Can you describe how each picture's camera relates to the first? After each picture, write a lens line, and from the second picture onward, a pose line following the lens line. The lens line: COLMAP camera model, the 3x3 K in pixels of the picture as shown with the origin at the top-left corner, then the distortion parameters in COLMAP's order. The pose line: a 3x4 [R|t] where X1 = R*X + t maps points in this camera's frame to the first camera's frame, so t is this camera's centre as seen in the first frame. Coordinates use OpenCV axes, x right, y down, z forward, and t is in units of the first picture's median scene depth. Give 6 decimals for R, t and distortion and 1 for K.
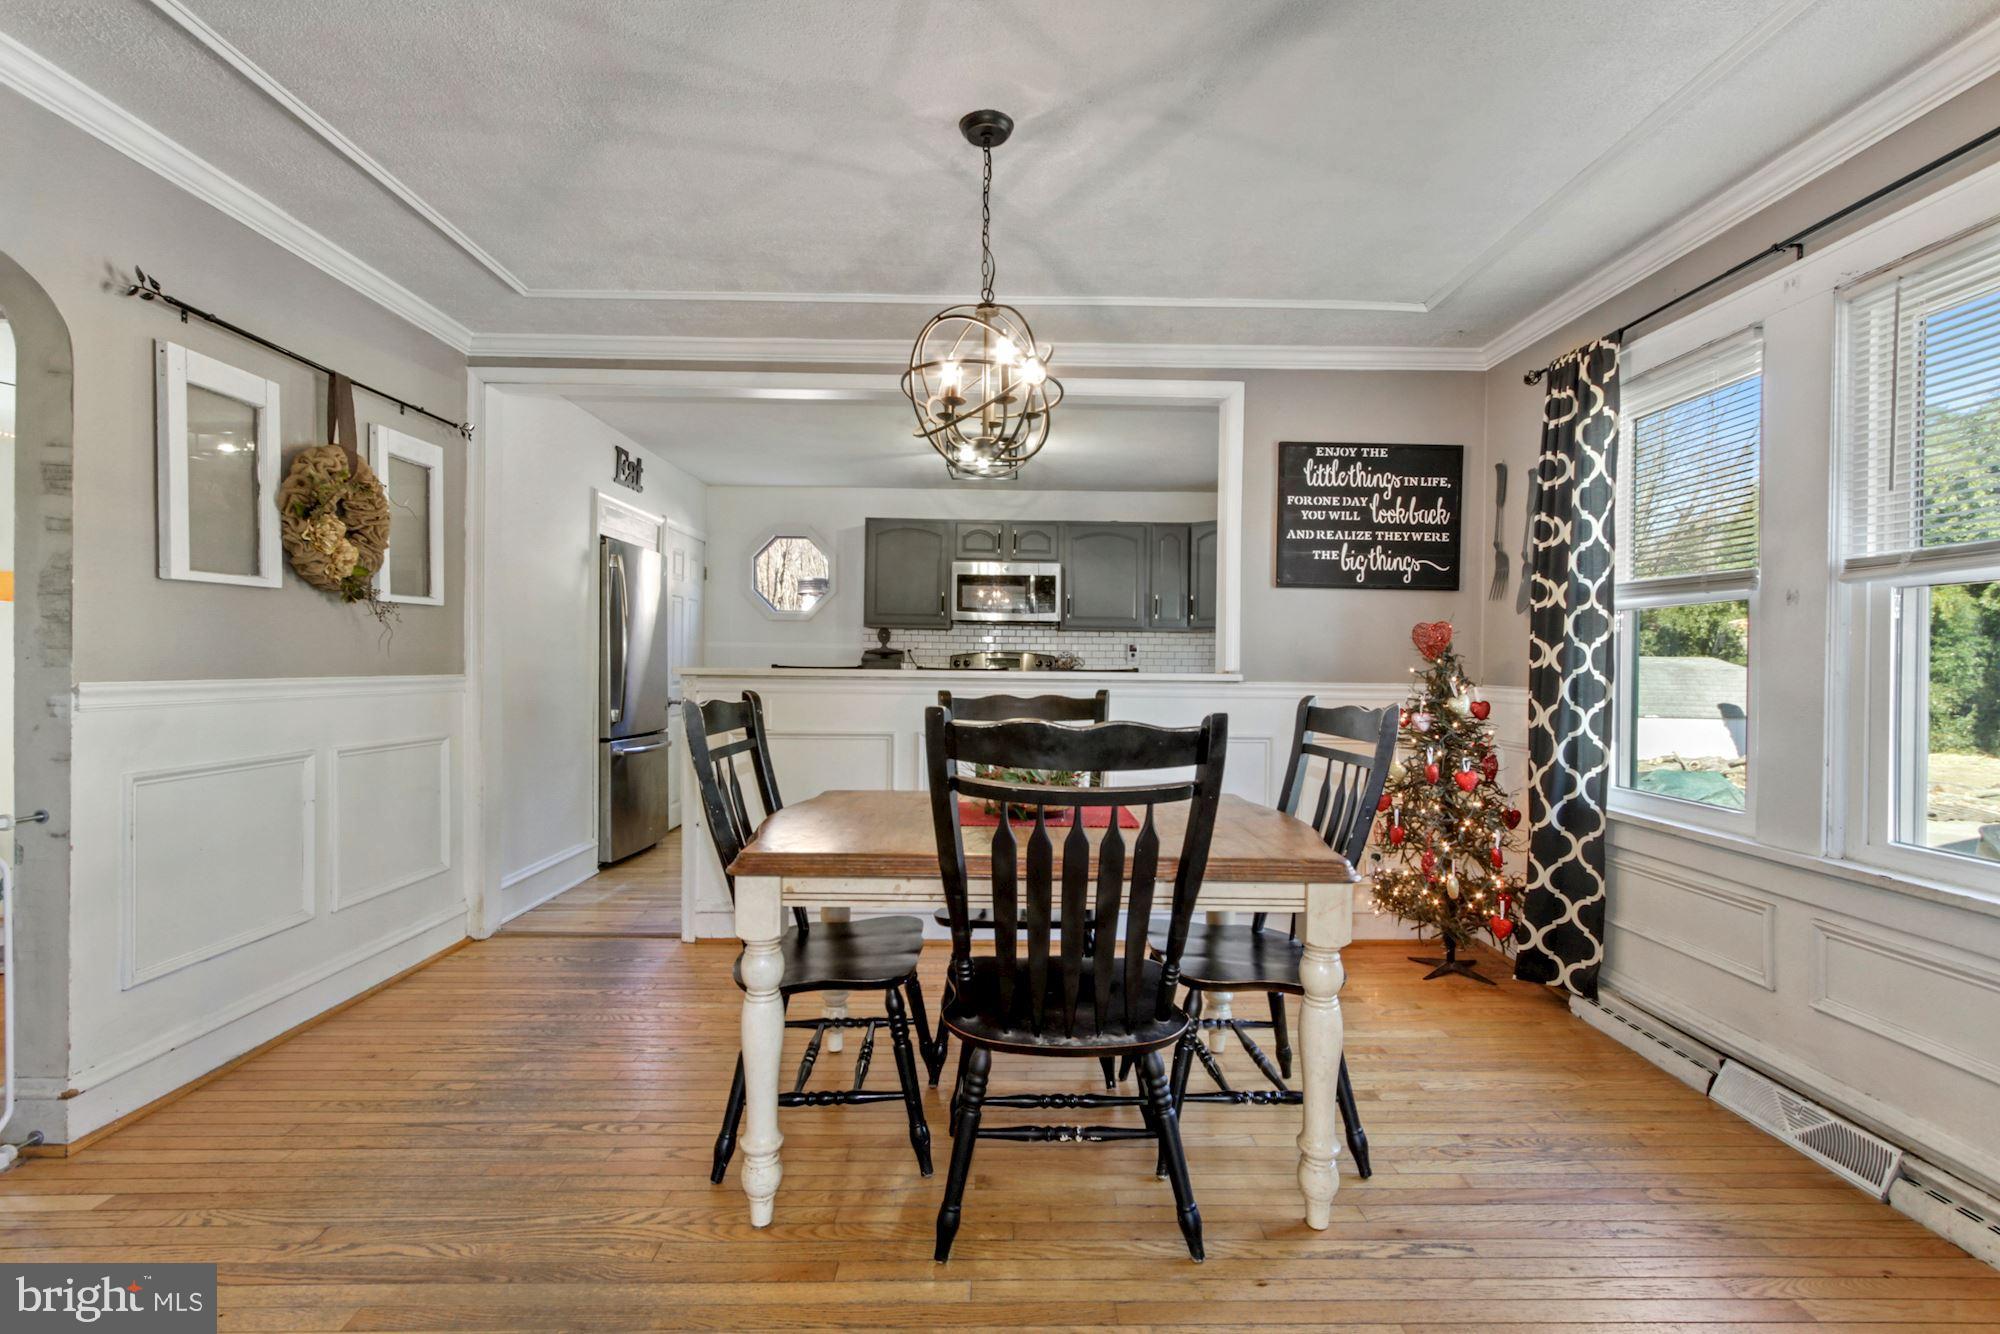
lens RADIAL K [[914.8, 0, 1000.0], [0, 914.8, 667.0], [0, 0, 1]] dist [0.001673, 0.000235]
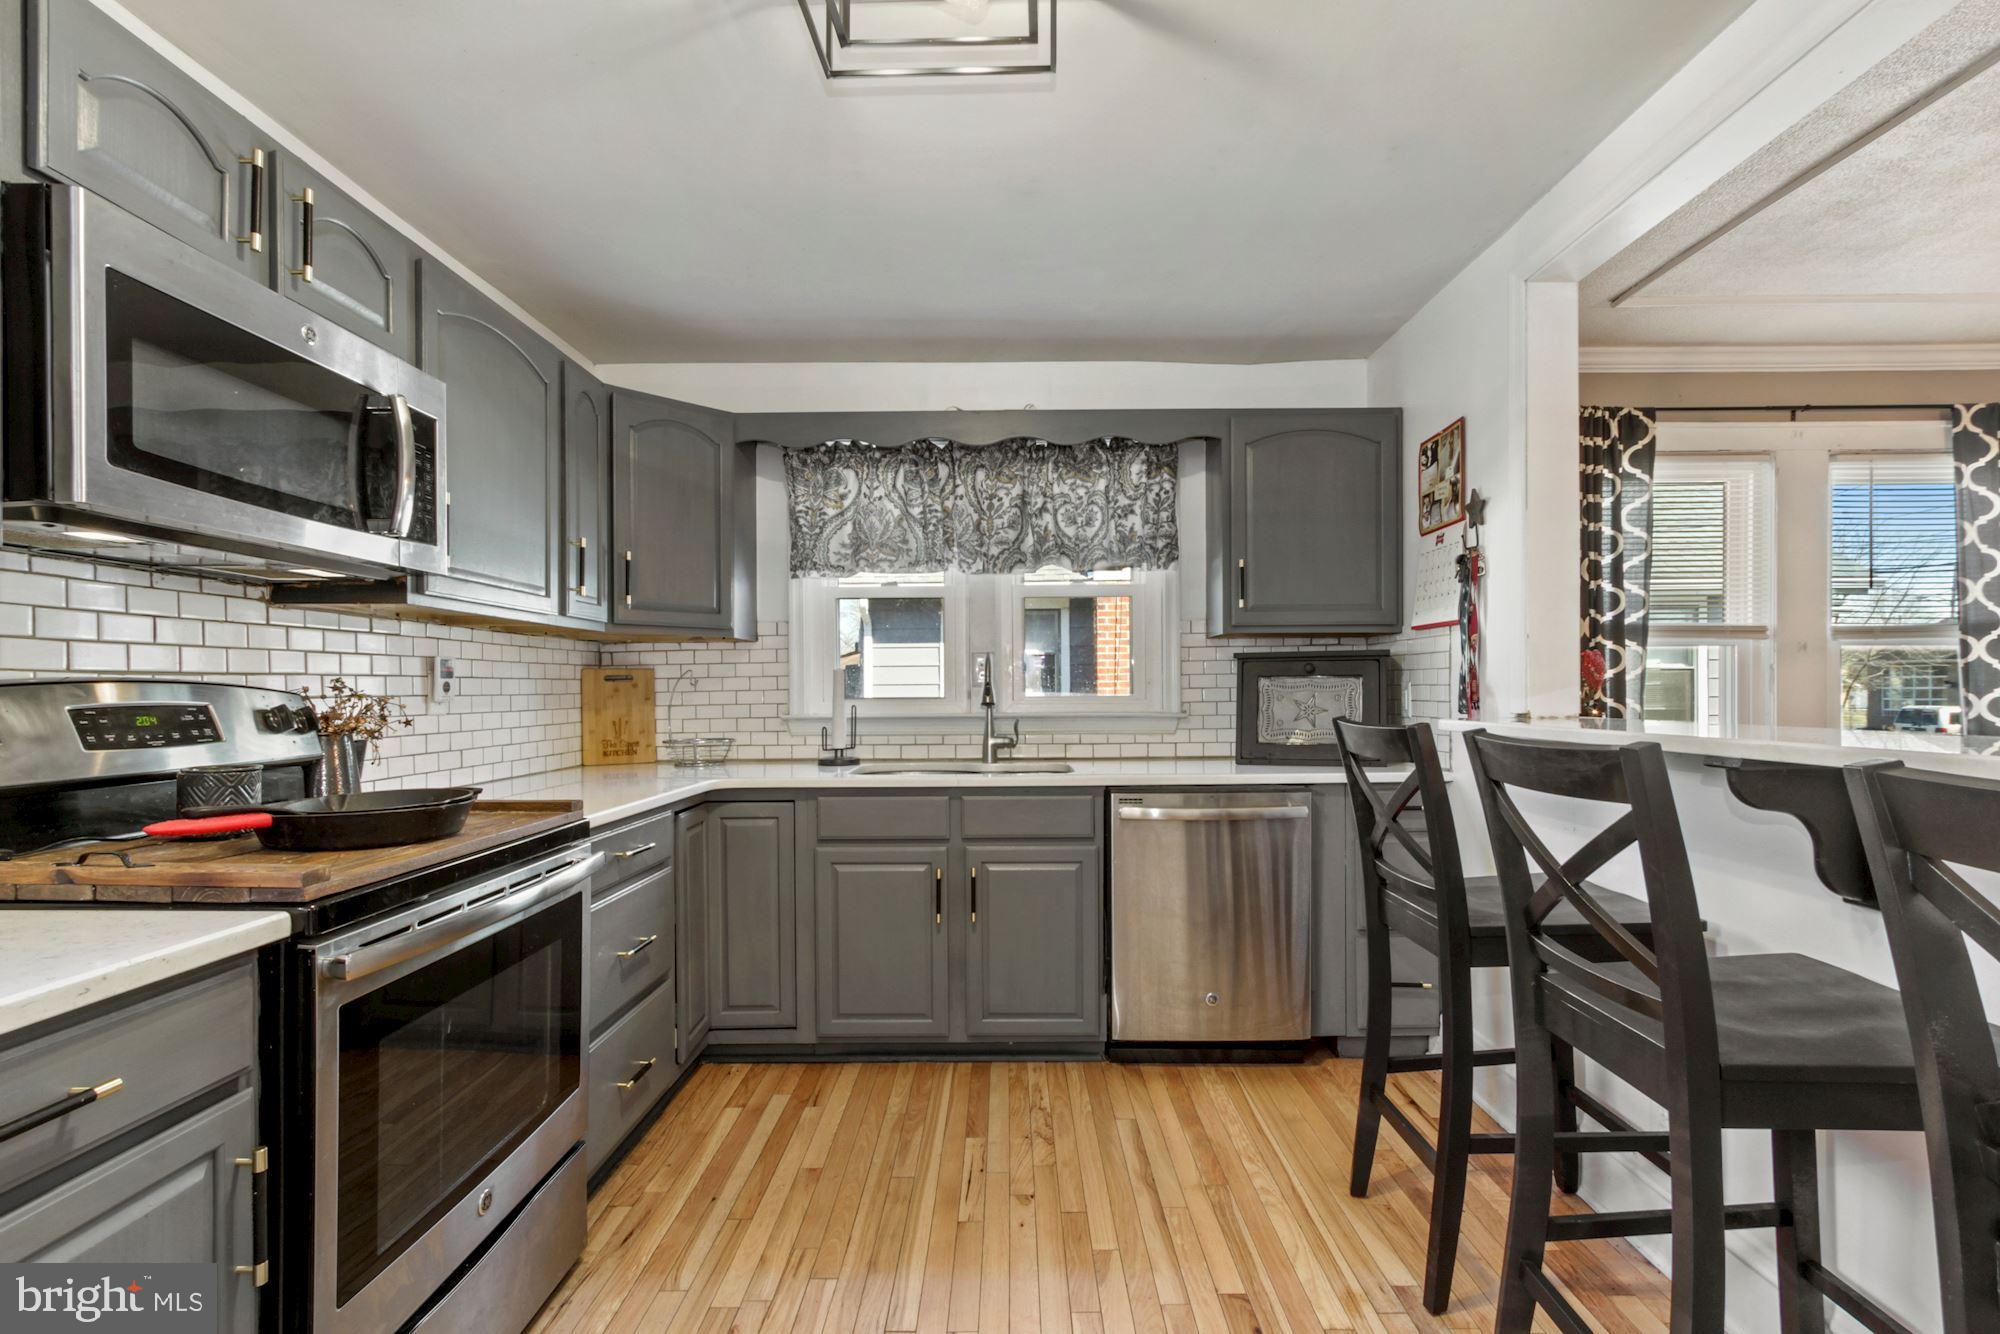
lens RADIAL K [[925.1, 0, 1003.3], [0, 925.1, 694.1], [0, 0, 1]] dist [-0.000134, 0.000261]
pose [[0.004002, -0.016512, 0.999856, -0.507938], [0.020129, 0.999662, 0.016428, -0.025260], [-0.999789, 0.020060, 0.004333, 1.695192]]
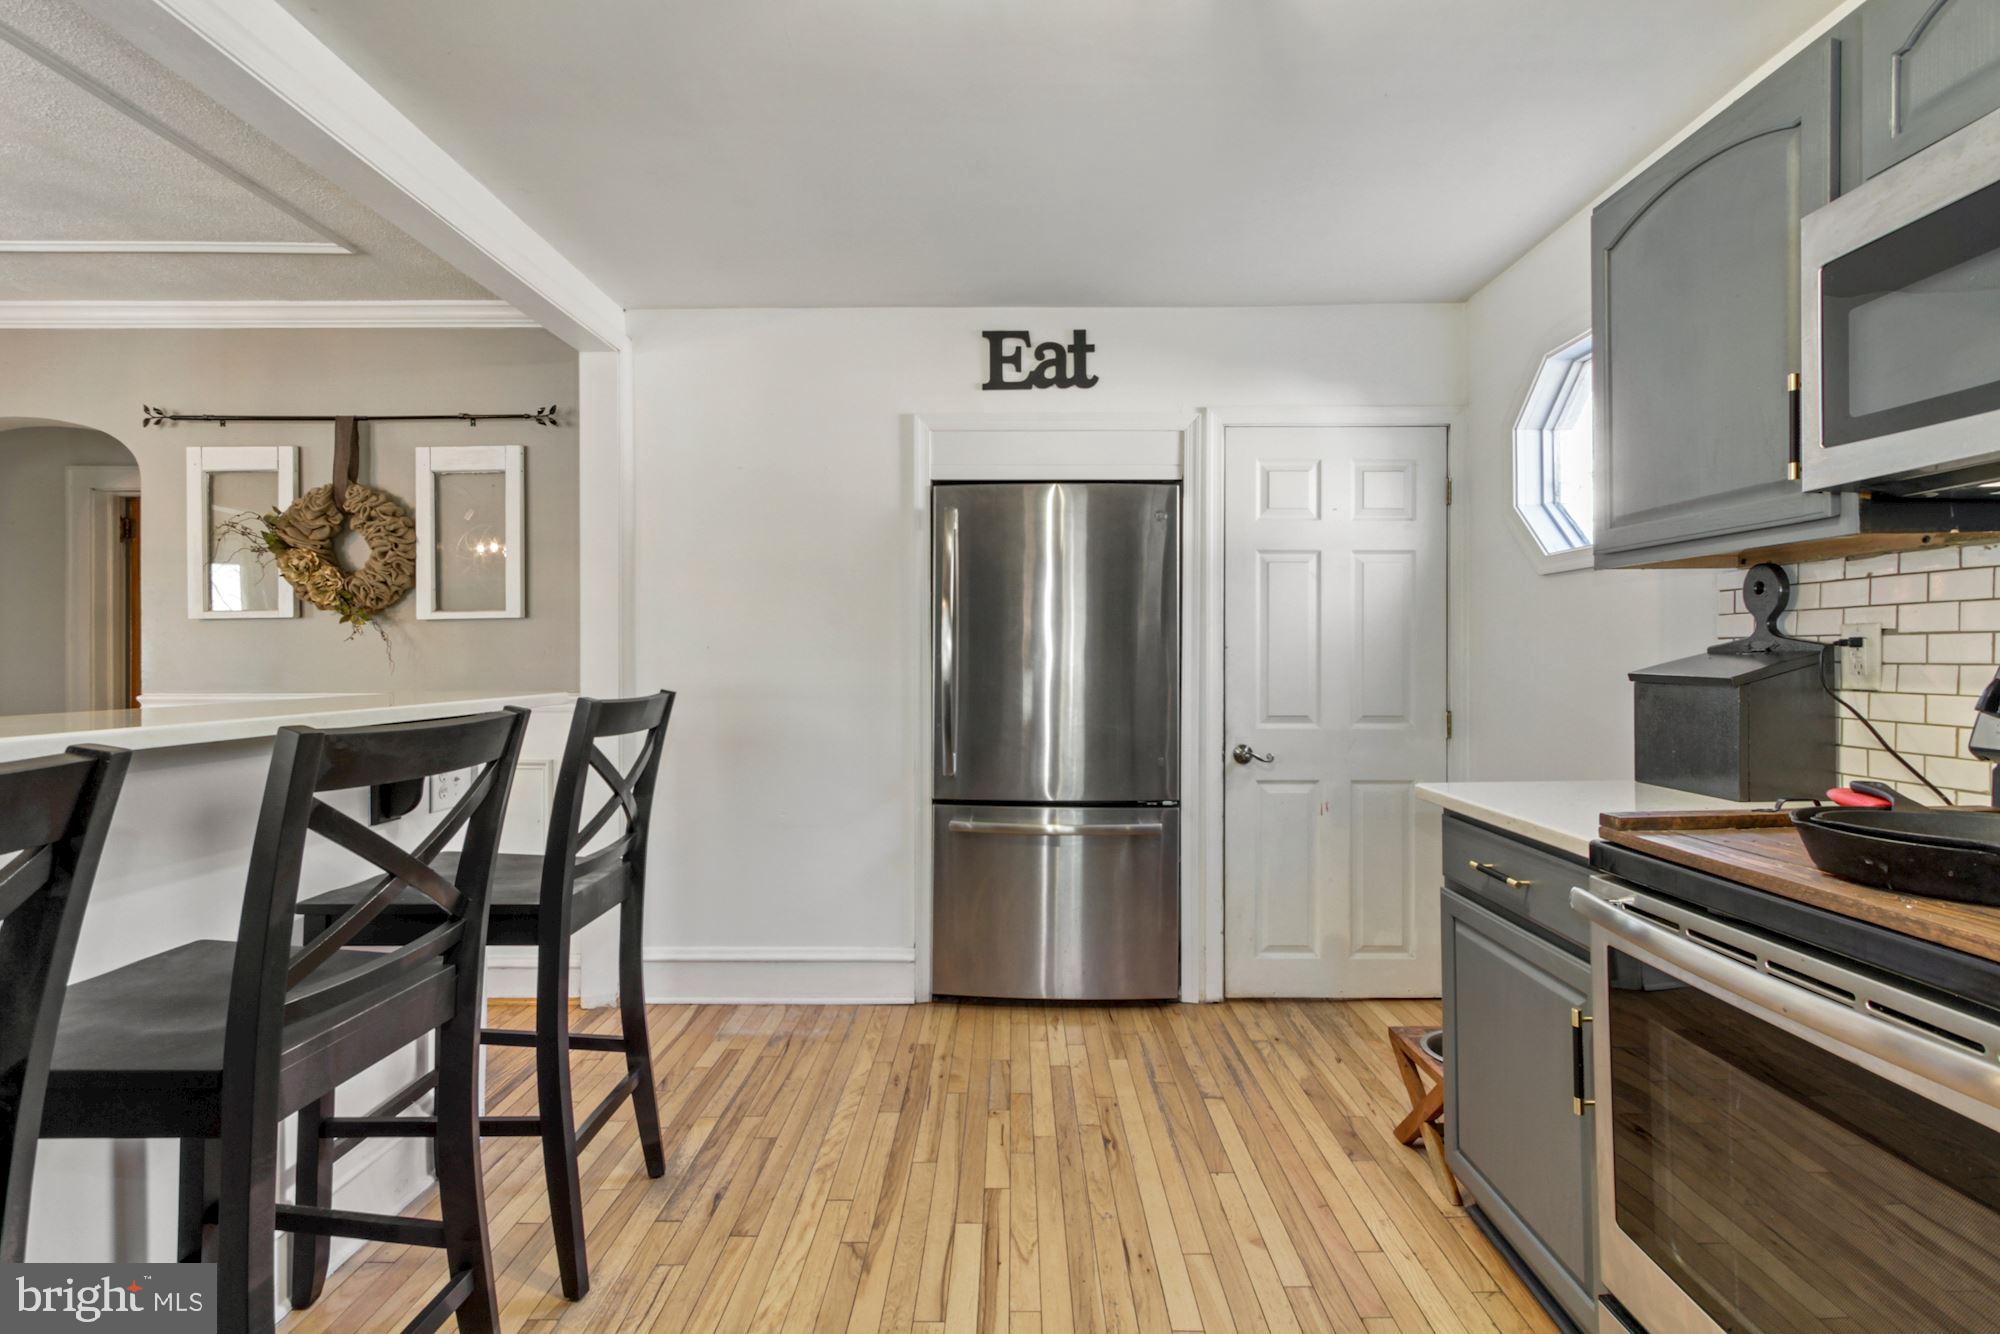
lens RADIAL K [[914.8, 0, 1000.0], [0, 914.8, 667.0], [0, 0, 1]] dist [0.001673, 0.000235]
pose [[-0.009021, -0.003086, -0.999955, 0.339711], [-0.002543, 0.999992, -0.003063, -0.021423], [0.999956, 0.002515, -0.009029, 1.704698]]
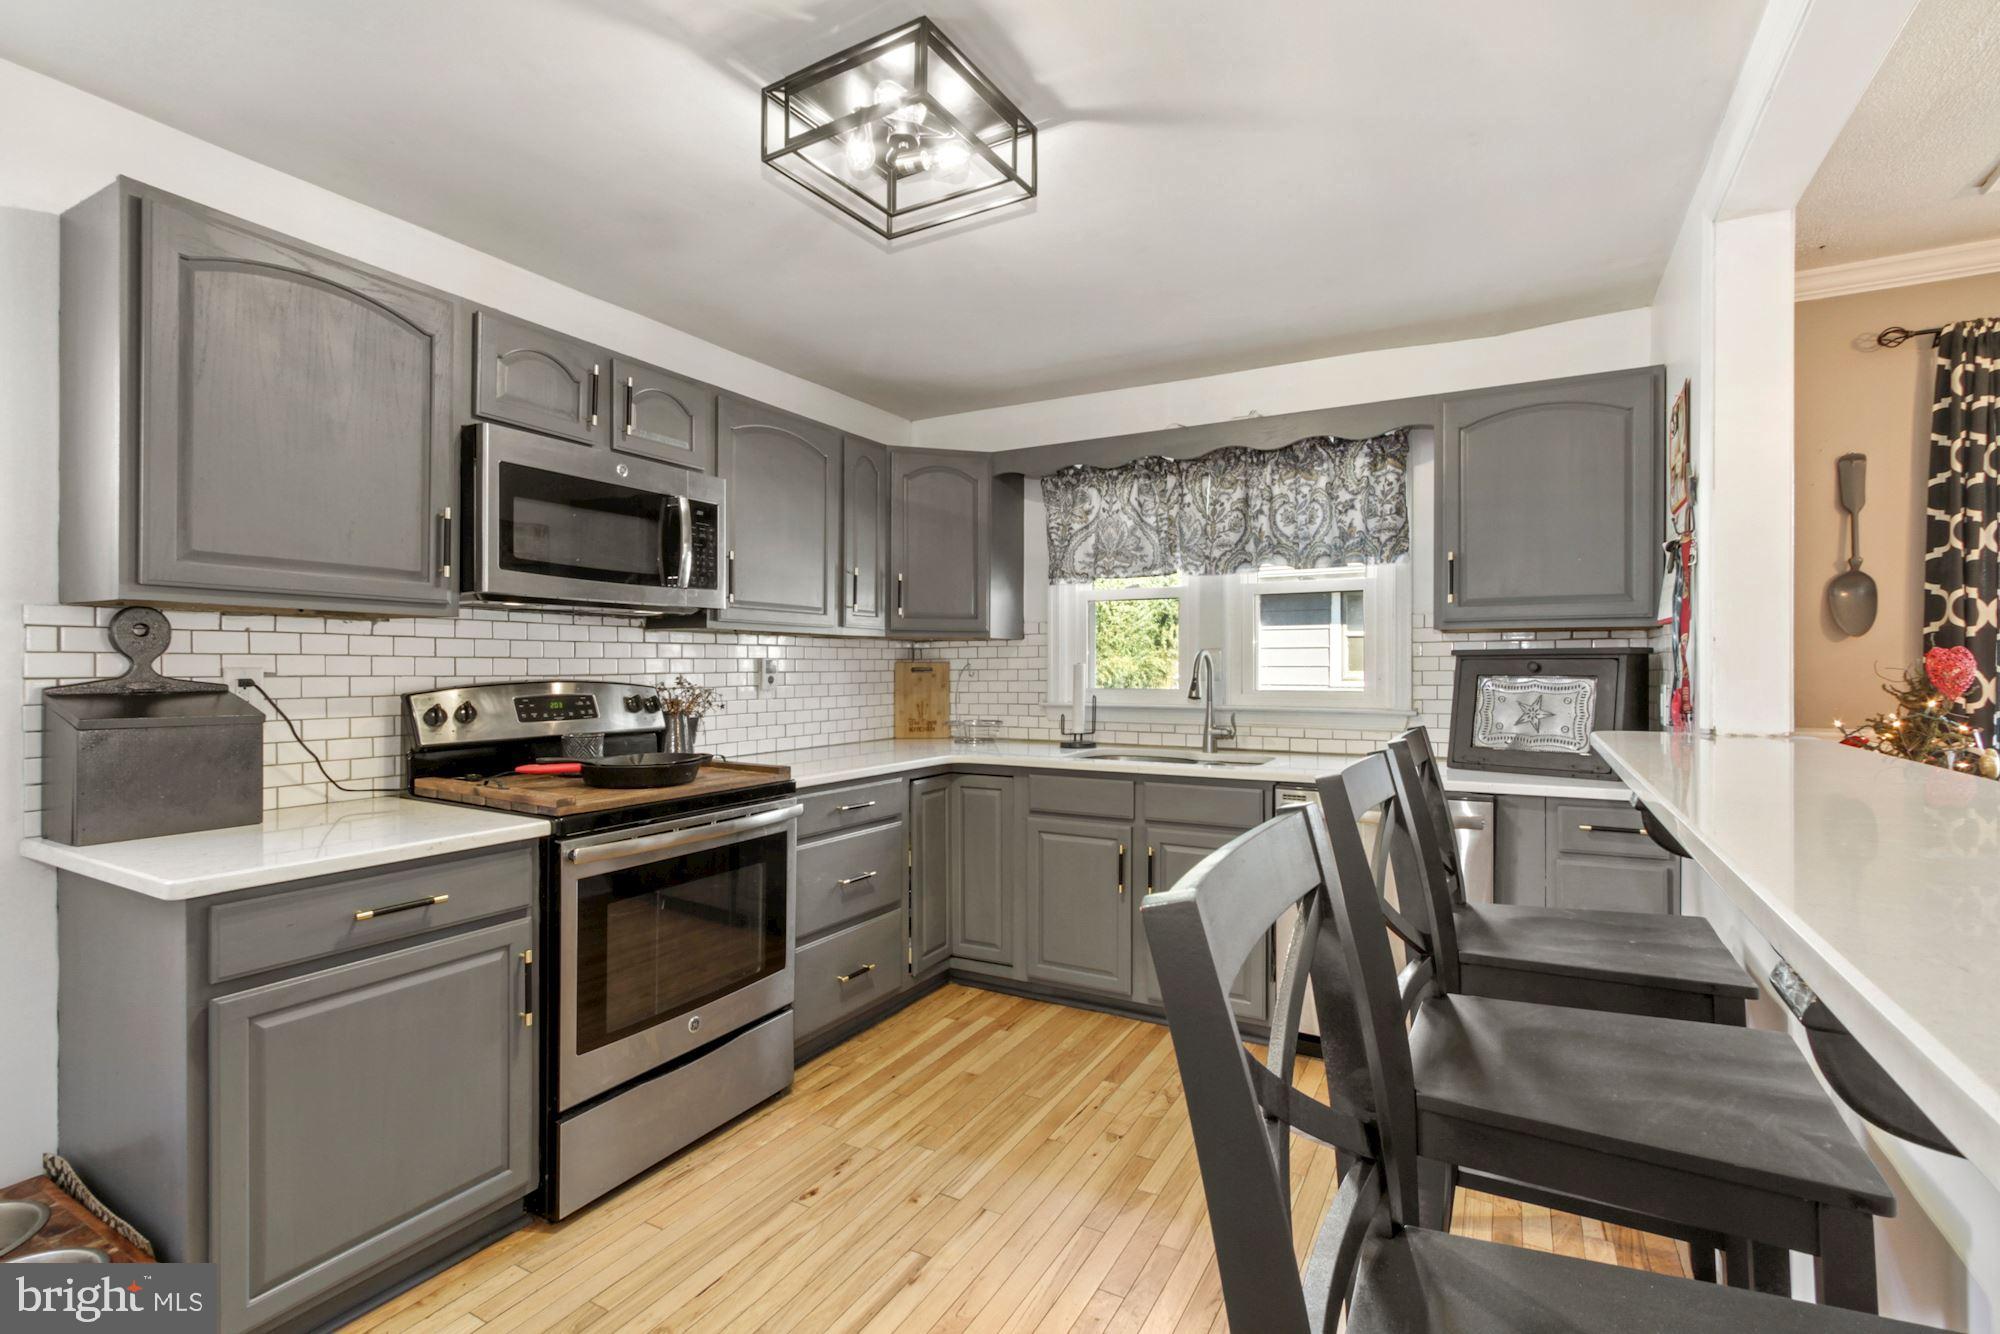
lens RADIAL K [[914.8, 0, 1000.0], [0, 914.8, 667.0], [0, 0, 1]] dist [0.001673, 0.000235]
pose [[0.487103, -0.012797, 0.873251, -0.550048], [0.017463, 0.999835, 0.004911, -0.044639], [-0.873170, 0.012857, 0.487247, 1.380300]]
